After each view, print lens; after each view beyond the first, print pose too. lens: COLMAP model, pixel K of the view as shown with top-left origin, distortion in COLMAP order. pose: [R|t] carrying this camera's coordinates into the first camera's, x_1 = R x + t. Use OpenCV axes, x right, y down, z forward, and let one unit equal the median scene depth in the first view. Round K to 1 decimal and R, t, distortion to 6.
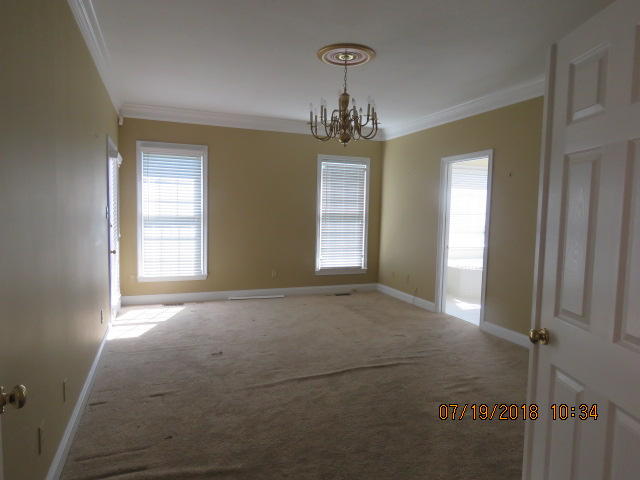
lens RADIAL K [[410.1, 0, 320.0], [0, 410.1, 240.0], [0, 0, 1]] dist [-0.002943, -0.000545]
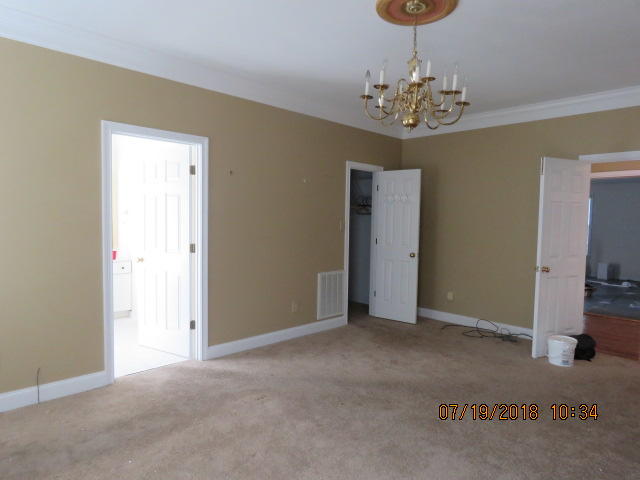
lens RADIAL K [[410.1, 0, 320.0], [0, 410.1, 240.0], [0, 0, 1]] dist [-0.002943, -0.000545]
pose [[-0.403447, -0.076763, 0.911777, -0.389048], [0.040337, 0.994014, 0.101536, -0.083436], [-0.914114, 0.077743, -0.397935, 1.023457]]
